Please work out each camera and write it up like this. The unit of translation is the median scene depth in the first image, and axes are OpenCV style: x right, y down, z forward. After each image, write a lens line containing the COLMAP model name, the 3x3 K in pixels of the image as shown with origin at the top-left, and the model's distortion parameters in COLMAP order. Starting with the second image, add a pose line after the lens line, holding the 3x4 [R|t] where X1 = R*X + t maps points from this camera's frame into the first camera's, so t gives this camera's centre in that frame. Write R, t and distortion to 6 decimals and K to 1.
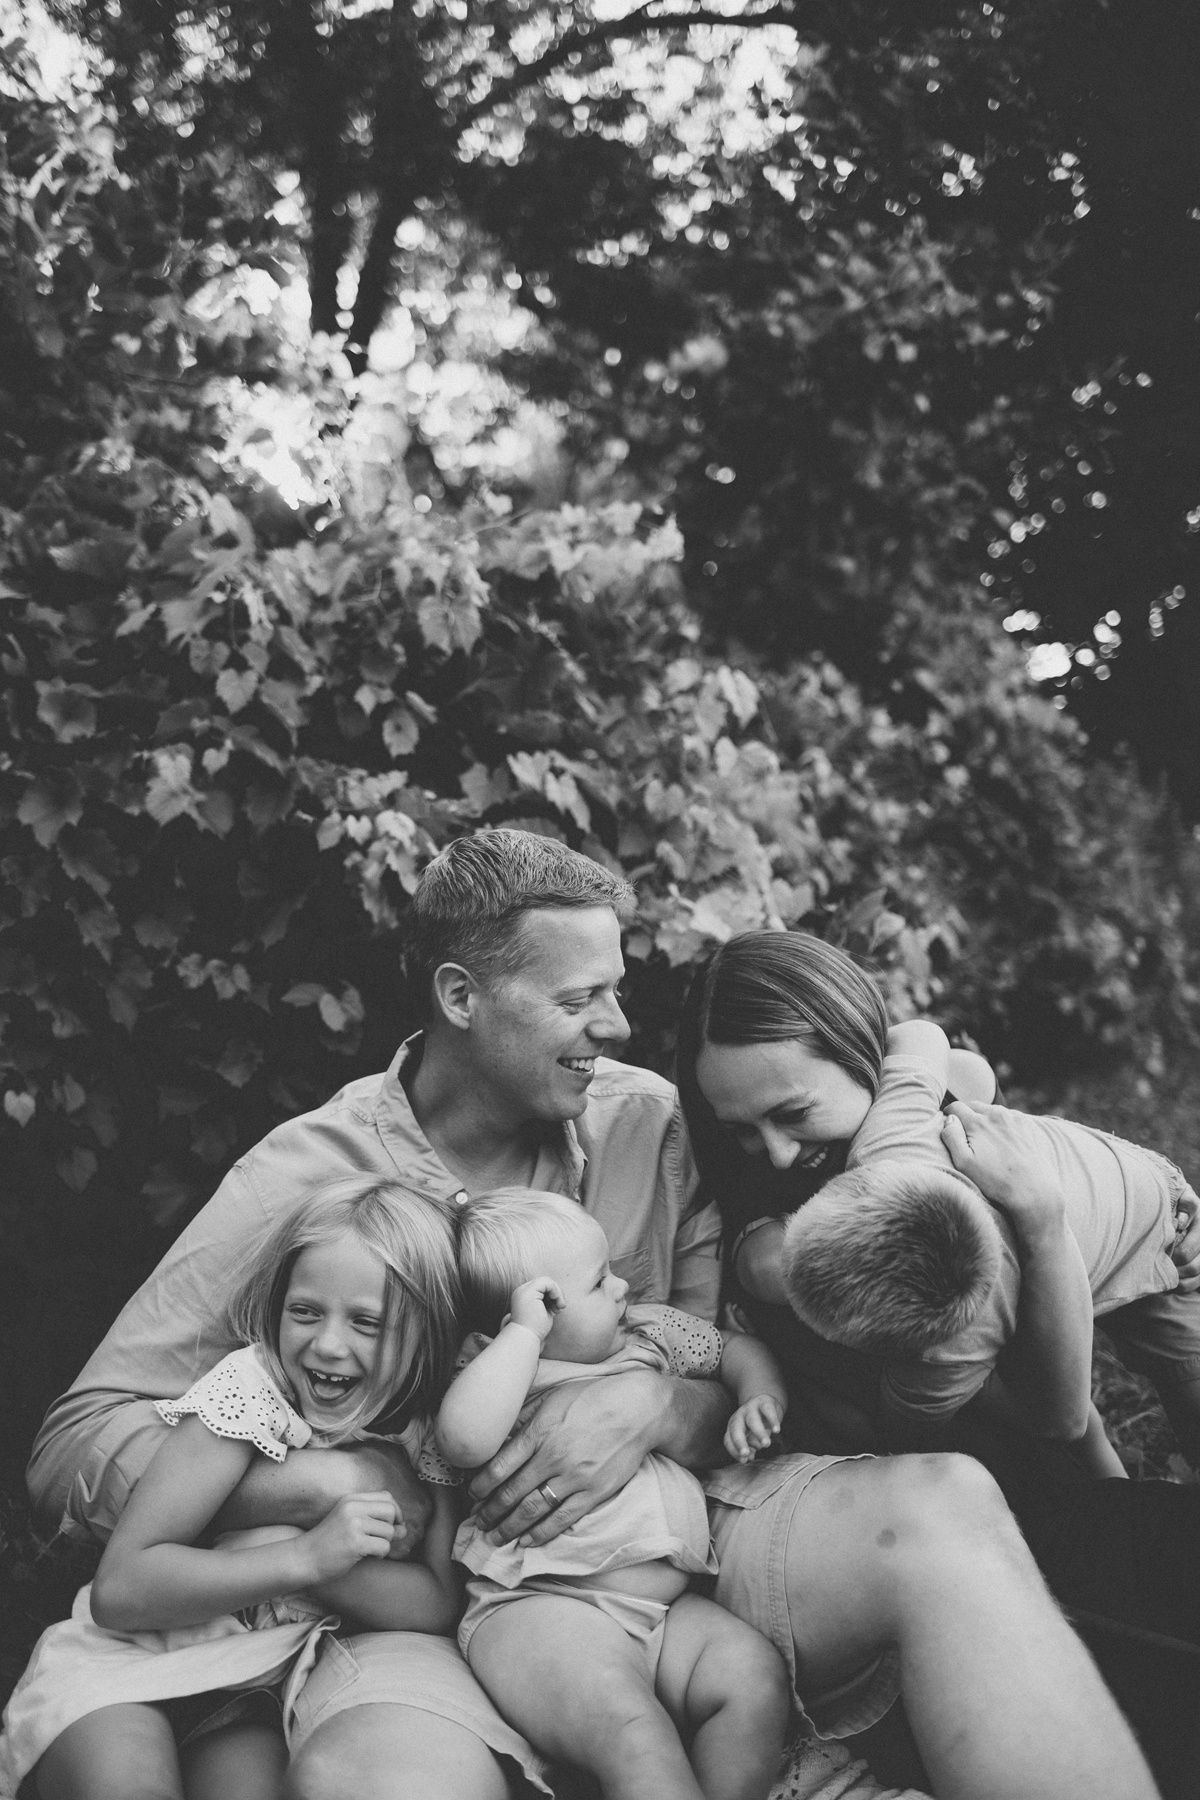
lens RADIAL K [[1728.9, 0, 557.4], [0, 1728.9, 869.0], [0, 0, 1]] dist [-0.075559, 0.000000]
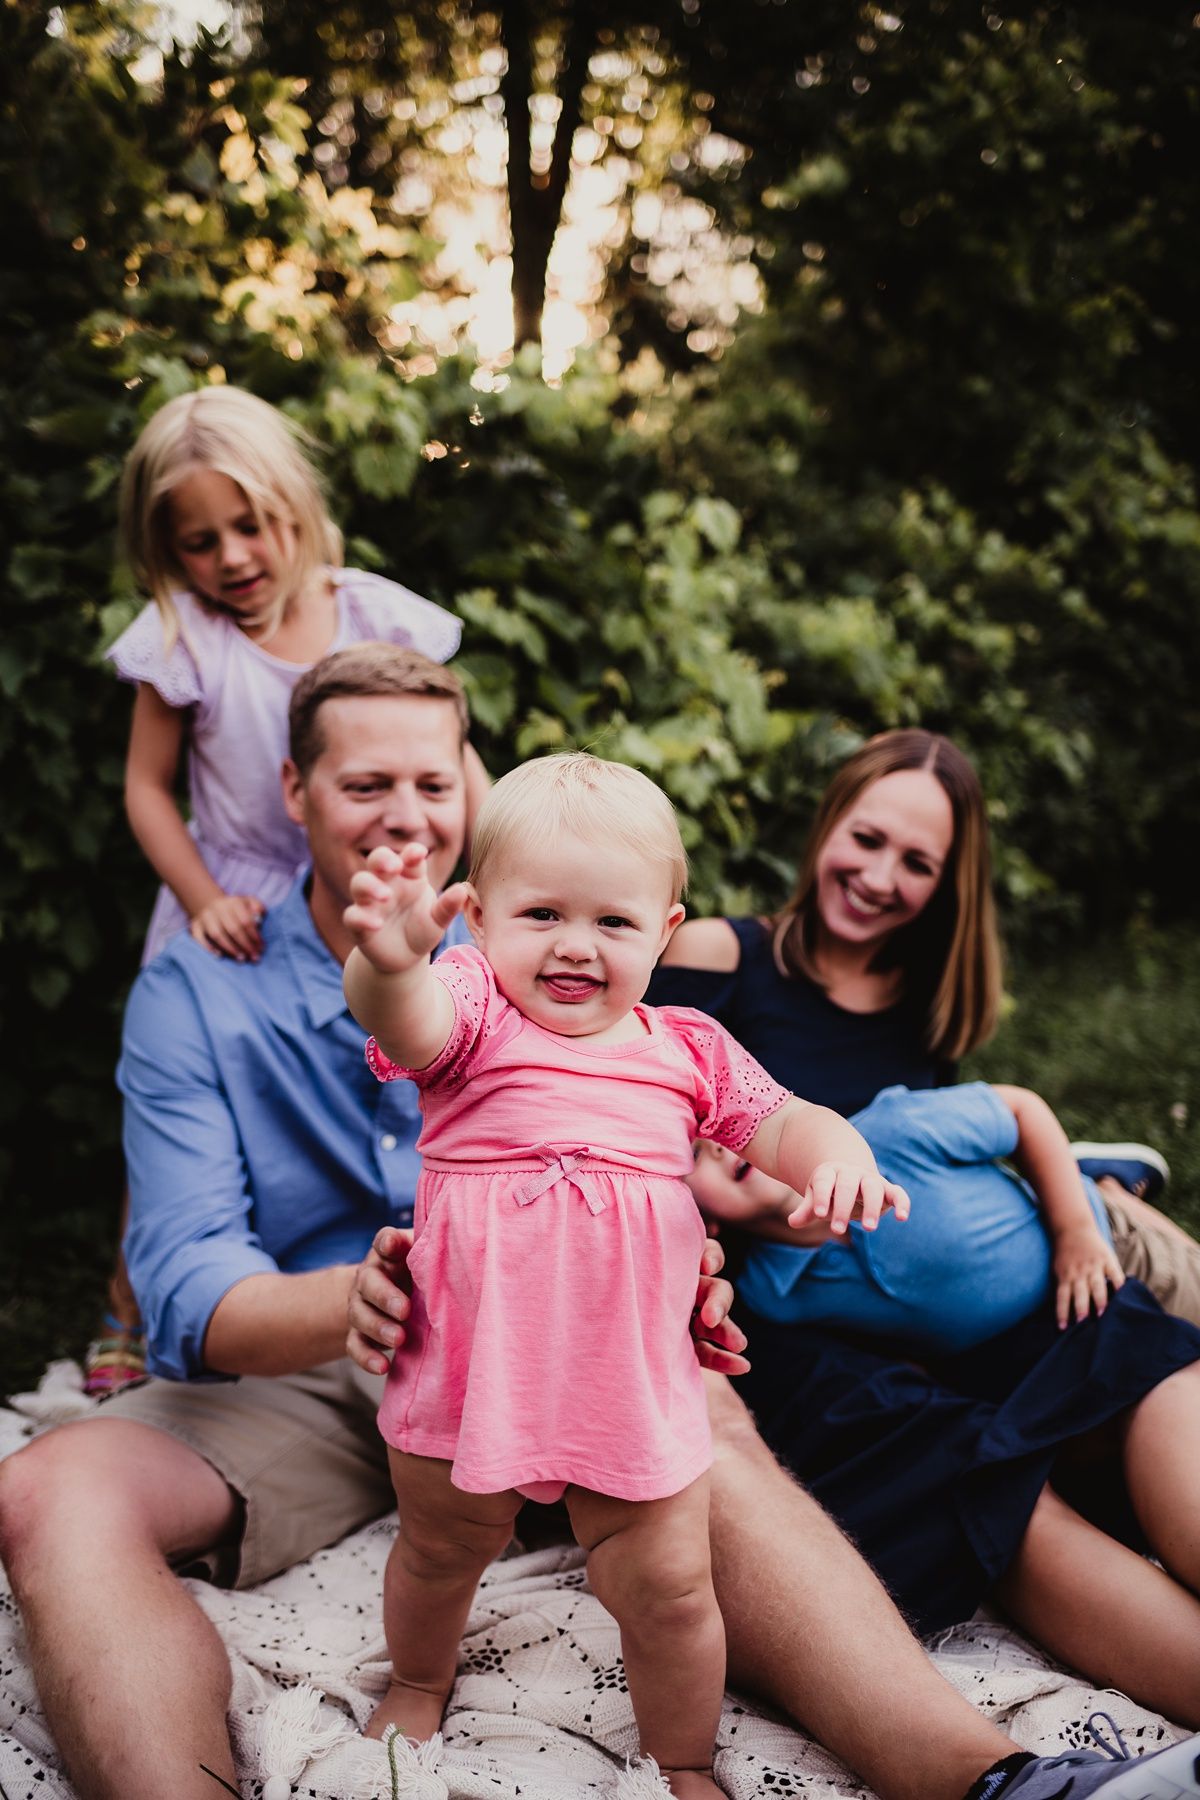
lens RADIAL K [[1728.9, 0, 586.1], [0, 1728.9, 886.5], [0, 0, 1]] dist [-0.075559, 0.000000]
pose [[0.988626, -0.019980, -0.149064, 0.107828], [0.034232, 0.995015, 0.093665, 0.008316], [0.146450, -0.097702, 0.984381, -0.016891]]
